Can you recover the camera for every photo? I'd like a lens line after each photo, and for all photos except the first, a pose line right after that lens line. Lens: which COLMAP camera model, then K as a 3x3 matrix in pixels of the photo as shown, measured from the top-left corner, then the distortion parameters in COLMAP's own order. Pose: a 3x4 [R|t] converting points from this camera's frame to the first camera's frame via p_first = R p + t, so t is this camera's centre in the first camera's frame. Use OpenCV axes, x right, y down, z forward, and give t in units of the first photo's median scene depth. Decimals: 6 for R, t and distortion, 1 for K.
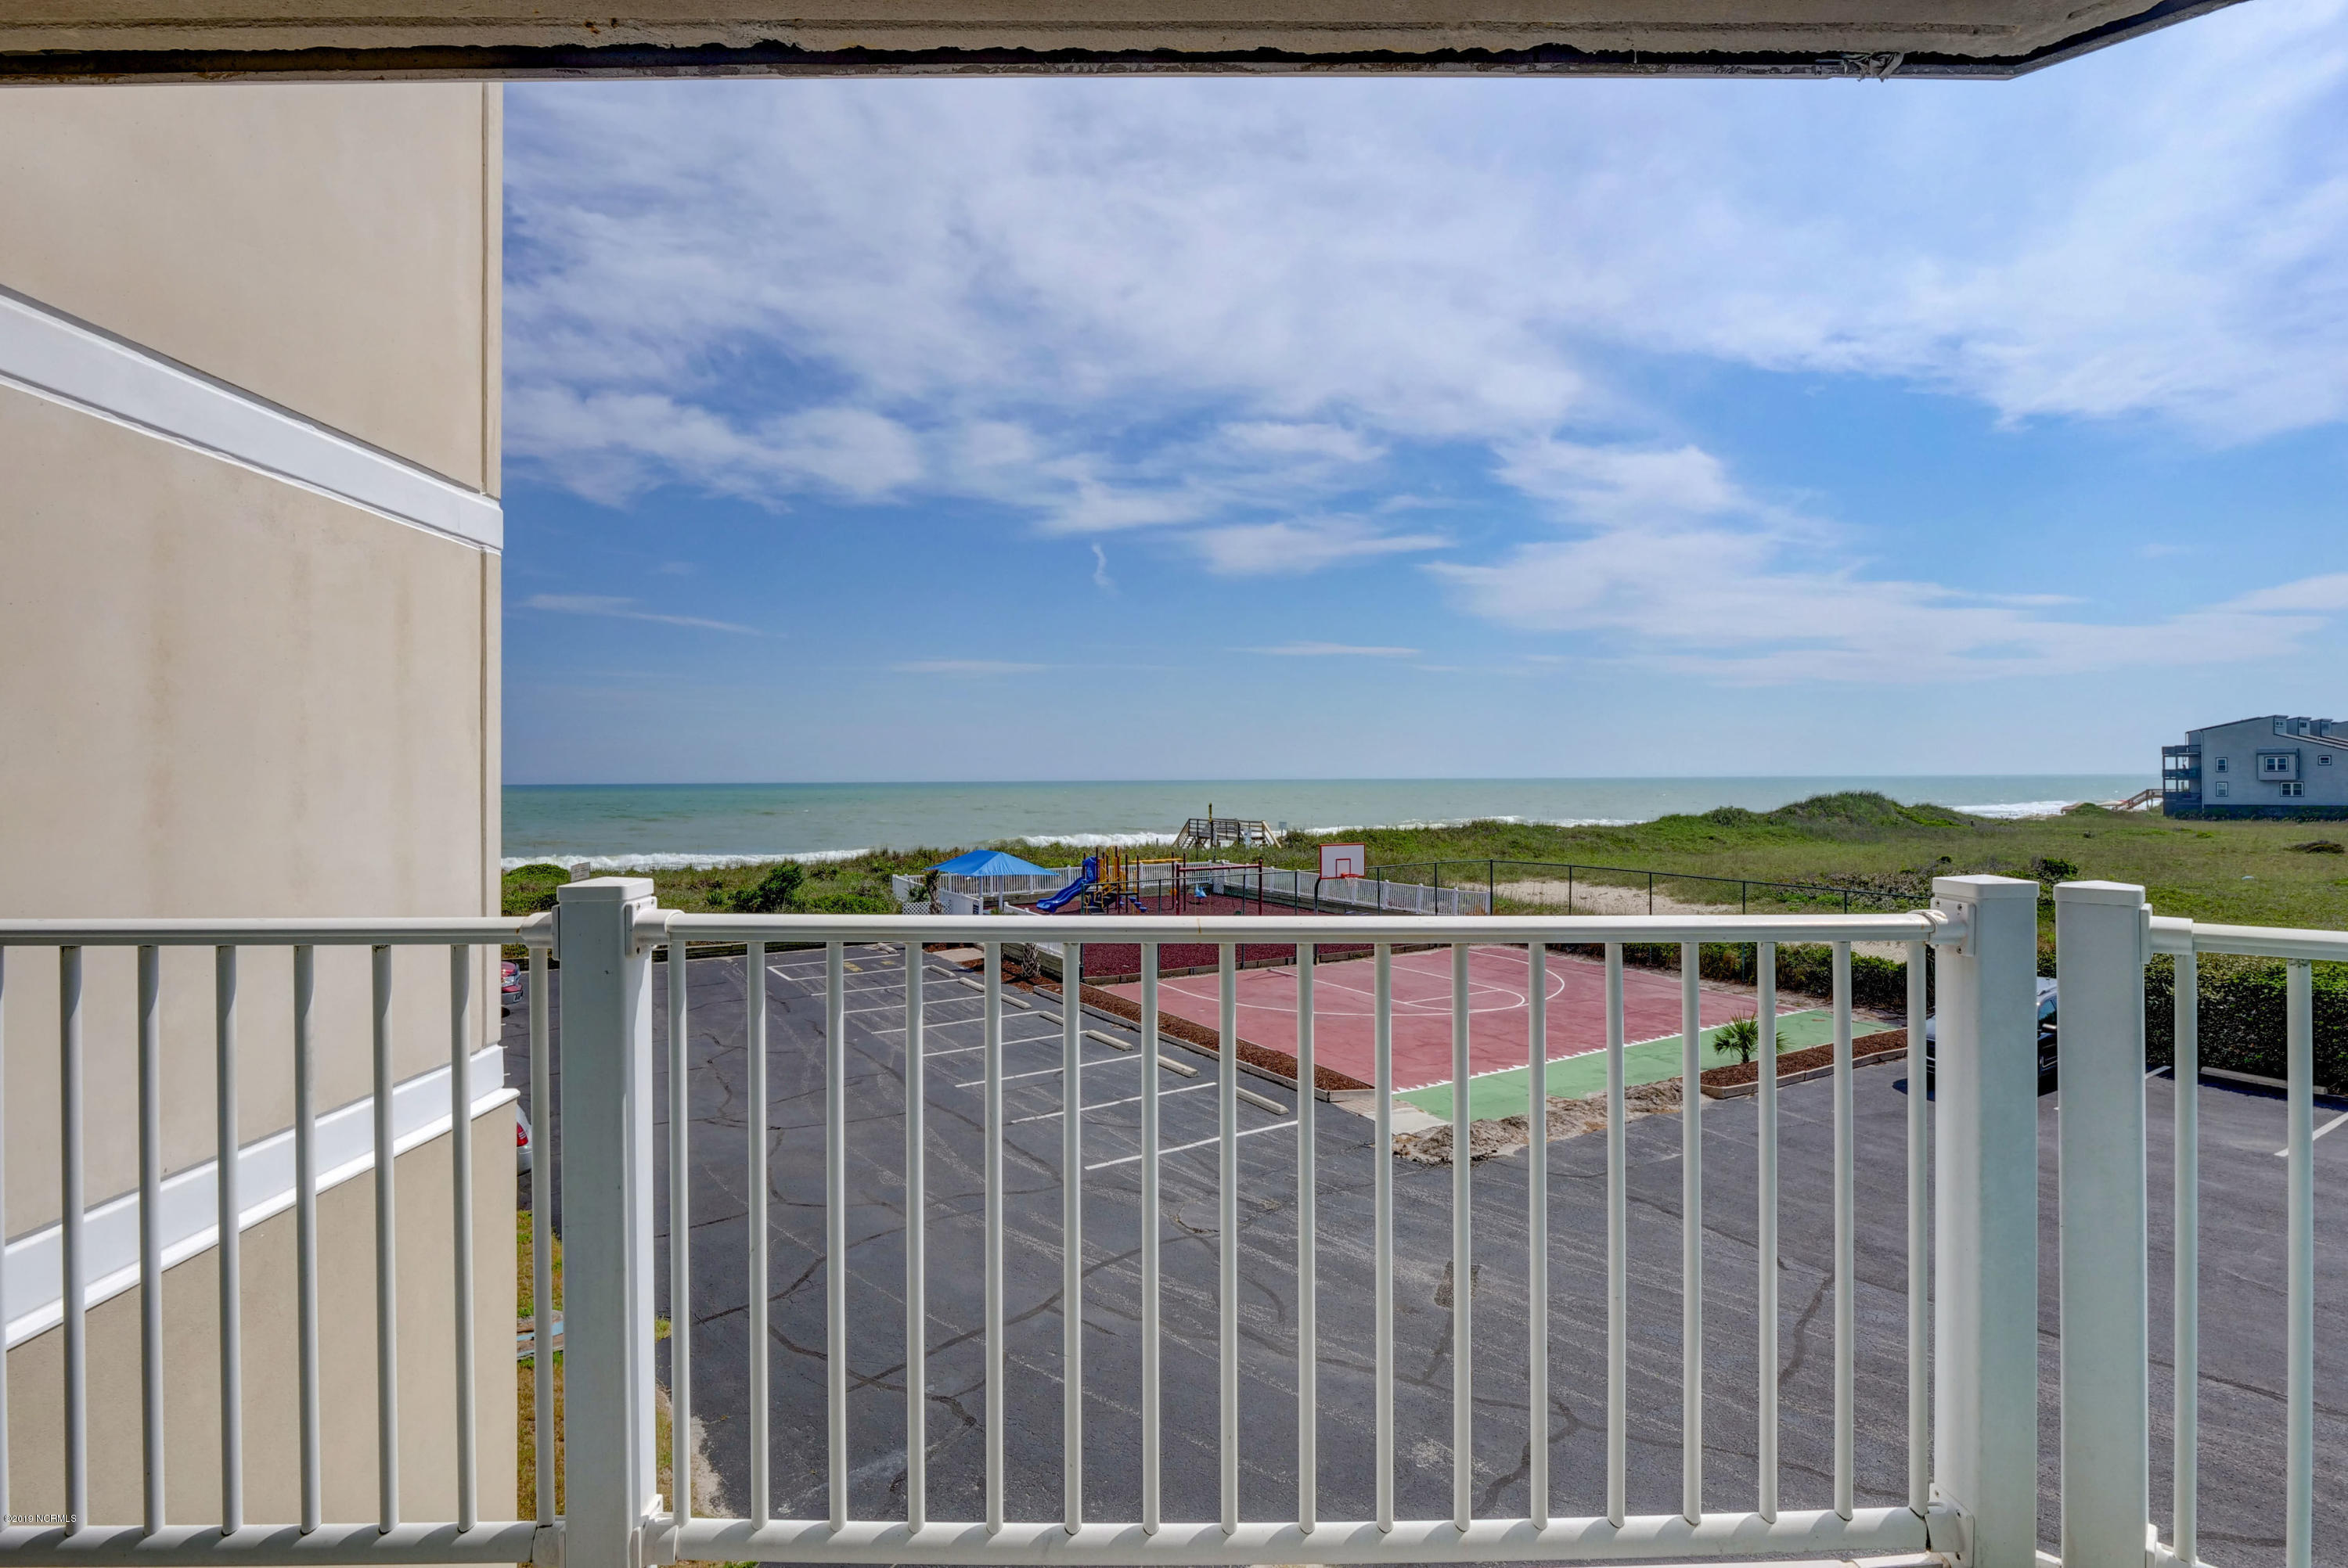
lens RADIAL K [[1157.1, 0, 1169.5], [0, 1157.1, 793.5], [0, 0, 1]] dist [-0.012203, -0.002176]
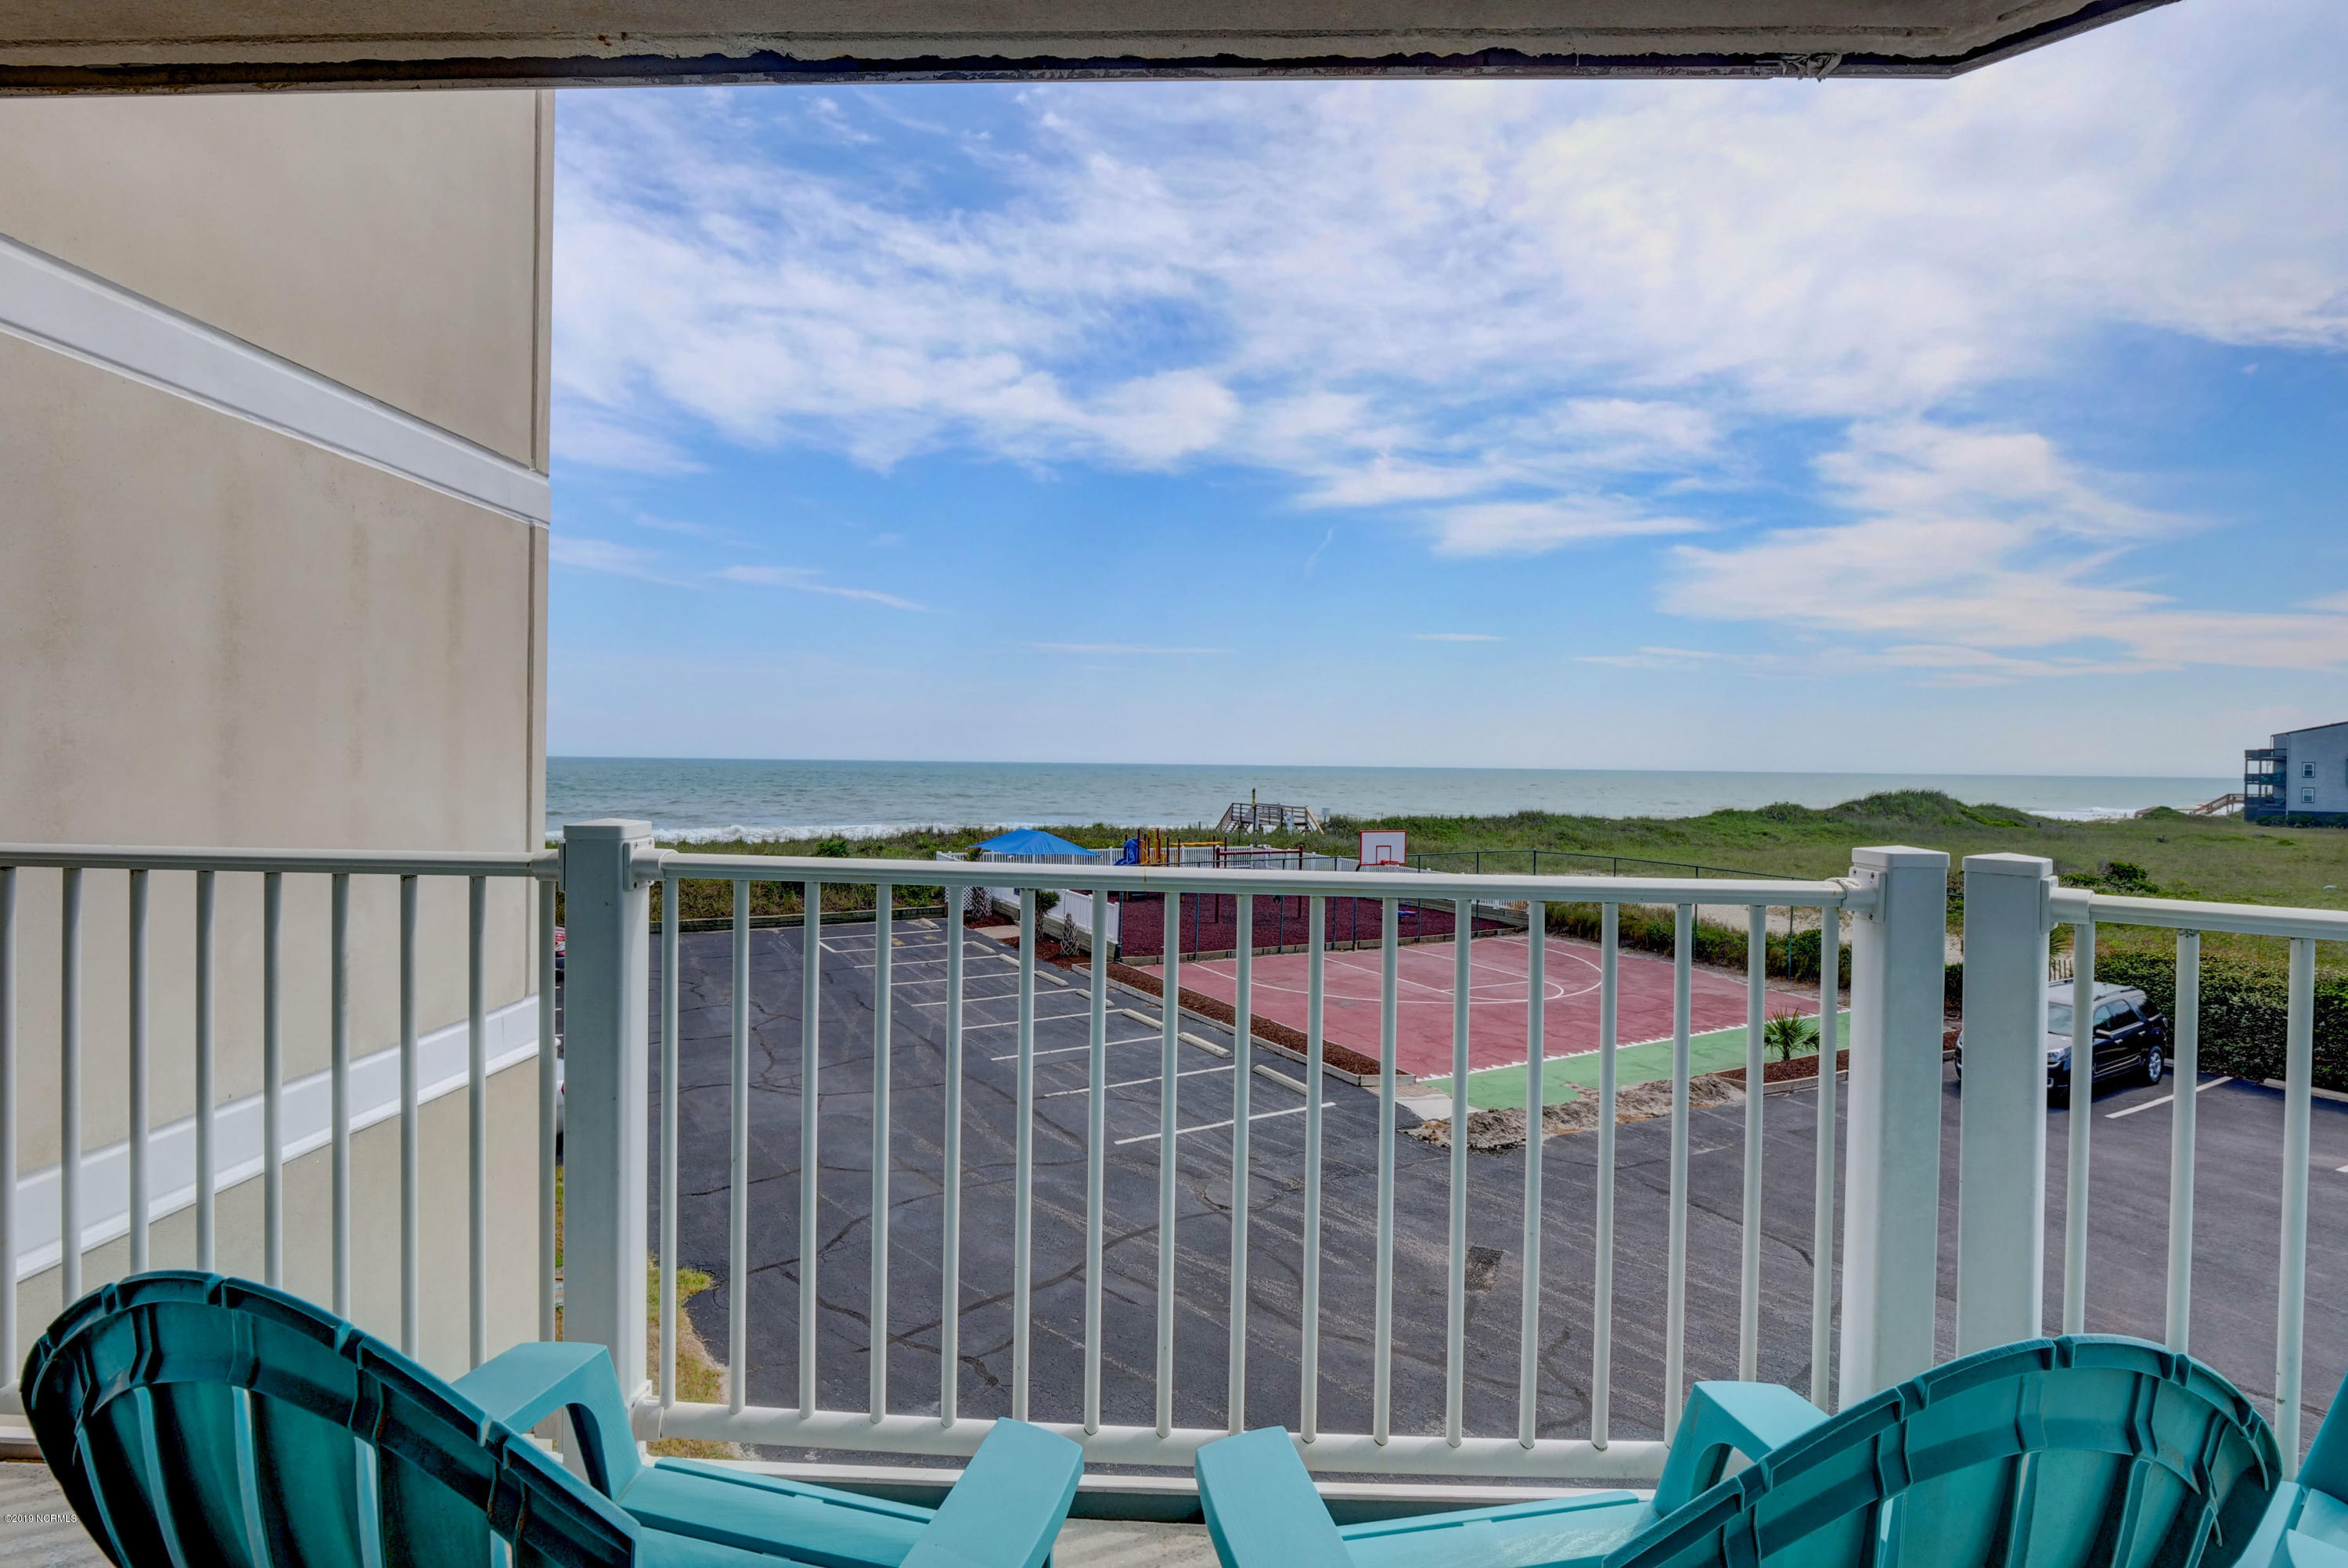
lens RADIAL K [[1157.1, 0, 1166.2], [0, 1157.1, 793.7], [0, 0, 1]] dist [-0.012203, -0.002176]
pose [[0.998864, 0.020567, -0.042987, 0.007265], [-0.019970, 0.999699, 0.014284, 0.001806], [0.043268, -0.013409, 0.998974, -0.006148]]
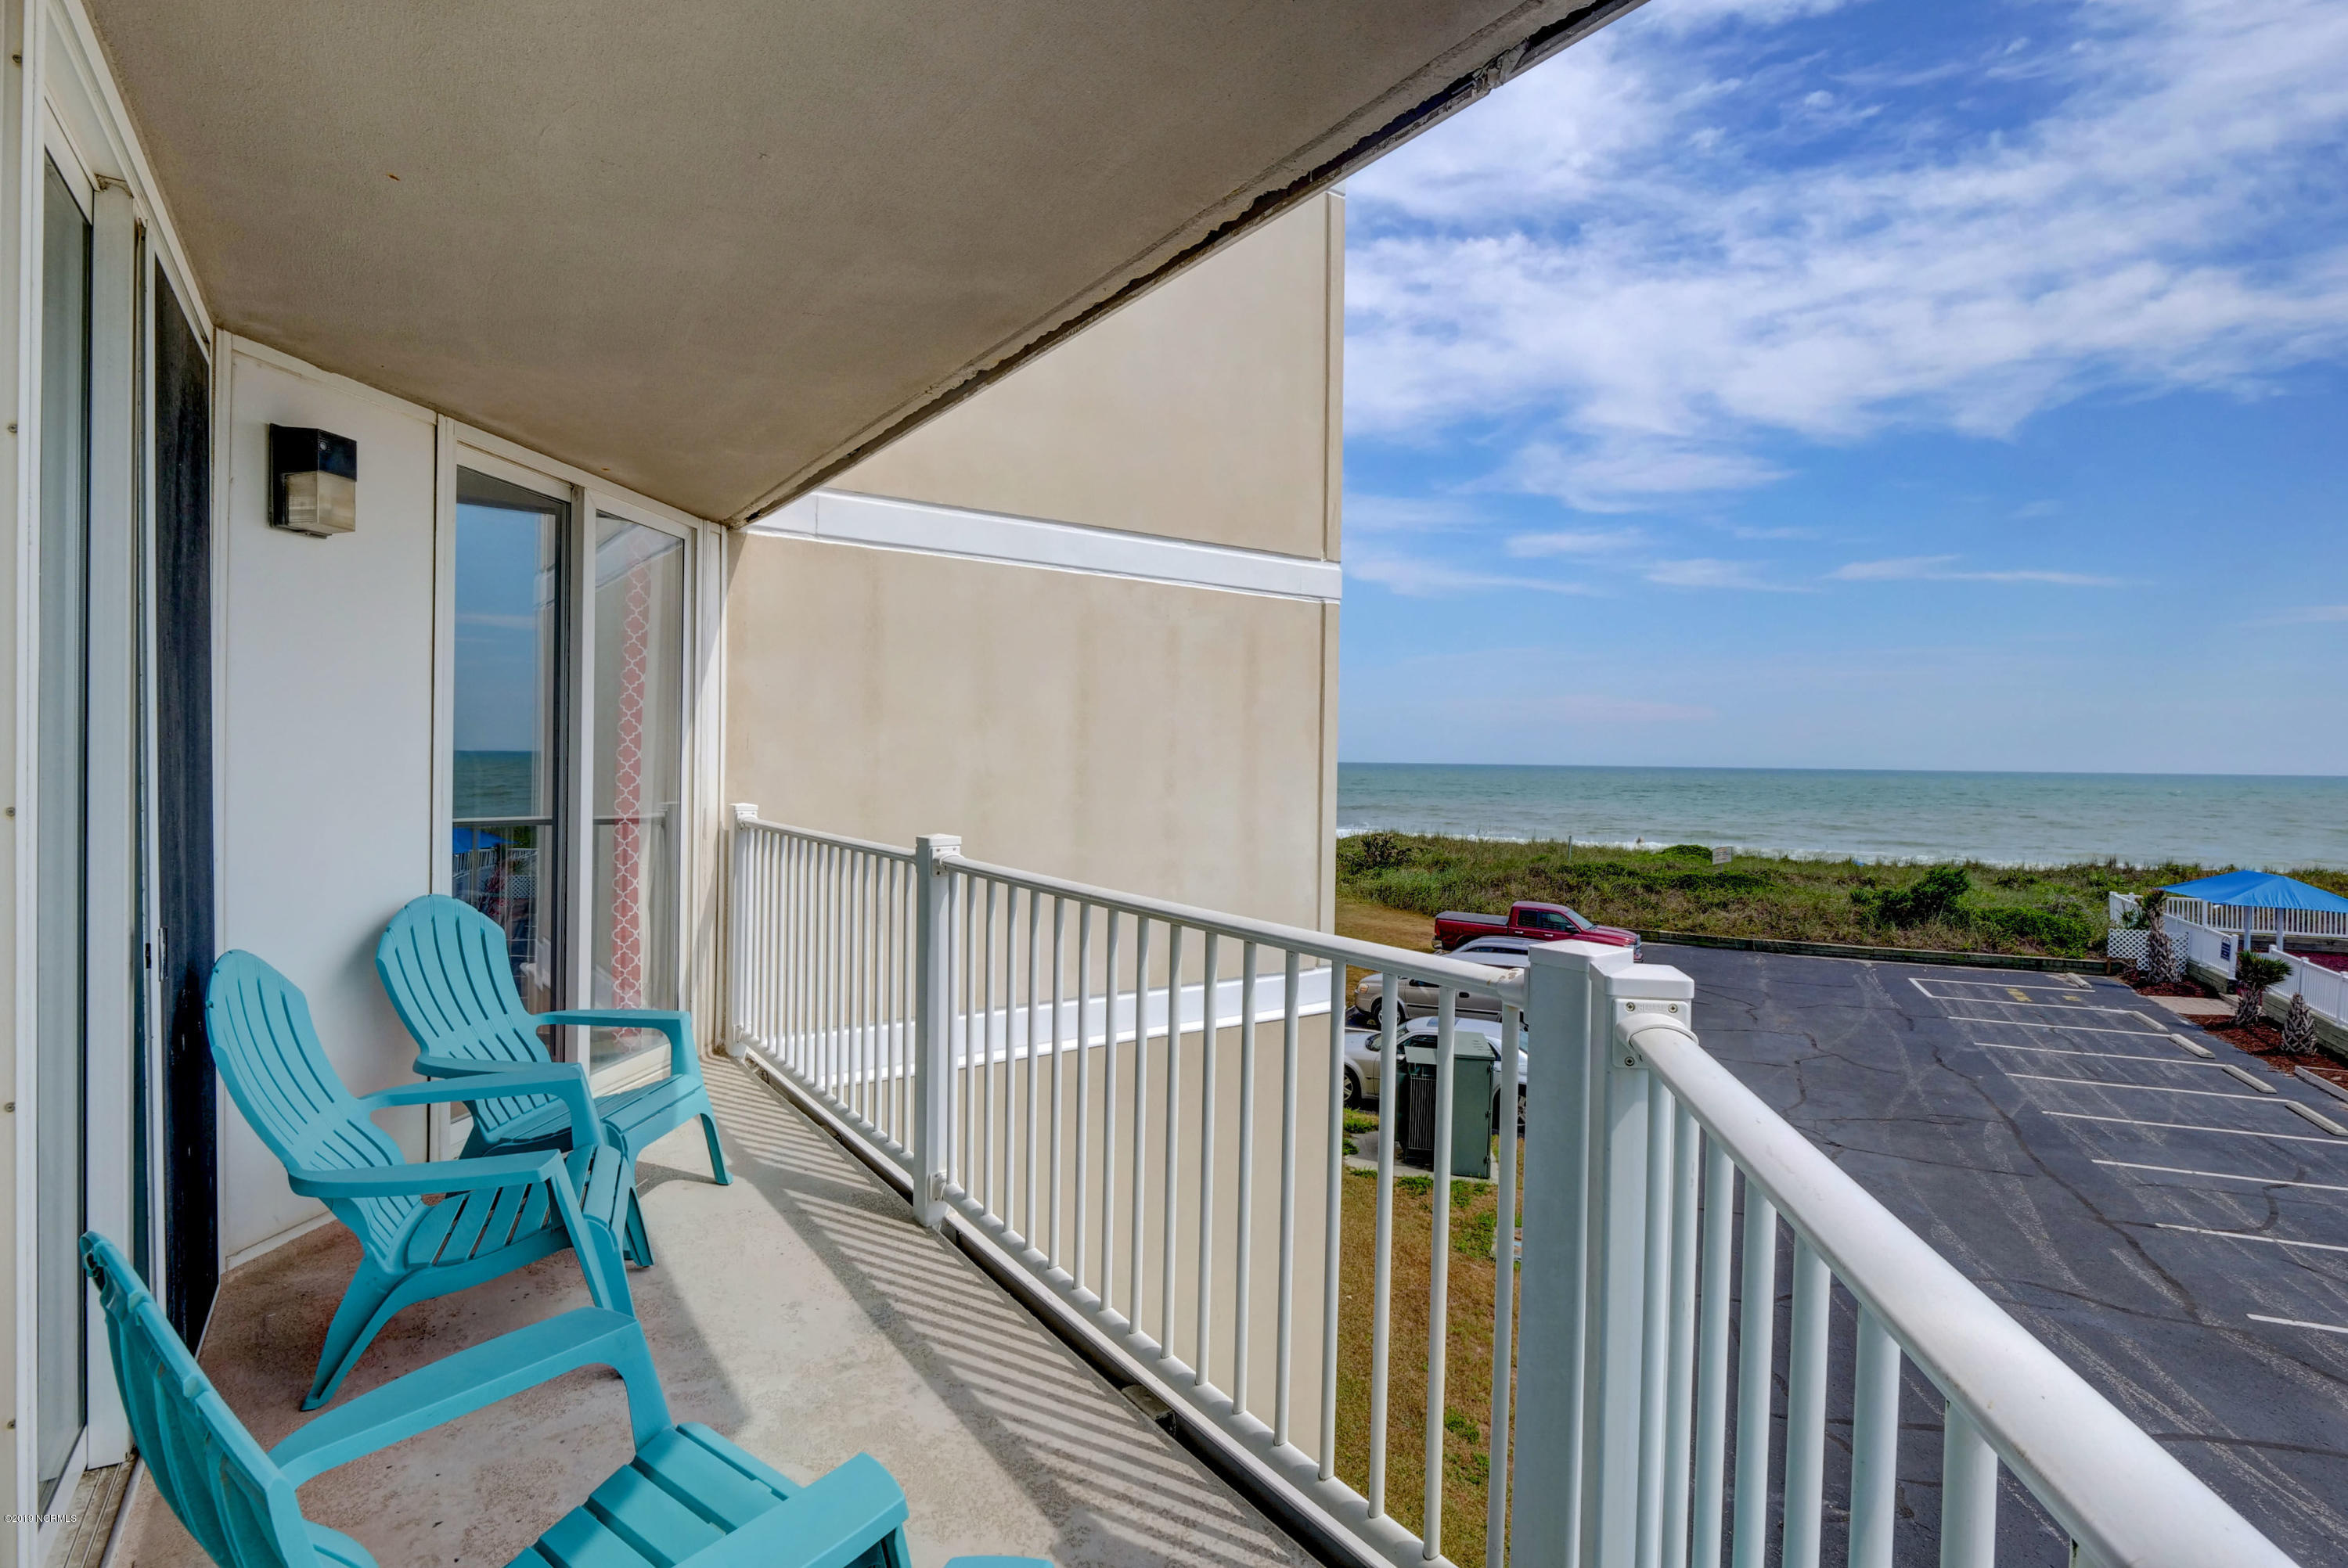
lens RADIAL K [[1157.1, 0, 1167.5], [0, 1157.1, 759.6], [0, 0, 1]] dist [-0.012203, -0.002176]
pose [[0.557181, 0.015088, -0.830254, 0.104633], [-0.028292, 0.999599, -0.000821, -0.004623], [0.829909, 0.023947, 0.557384, 0.020924]]
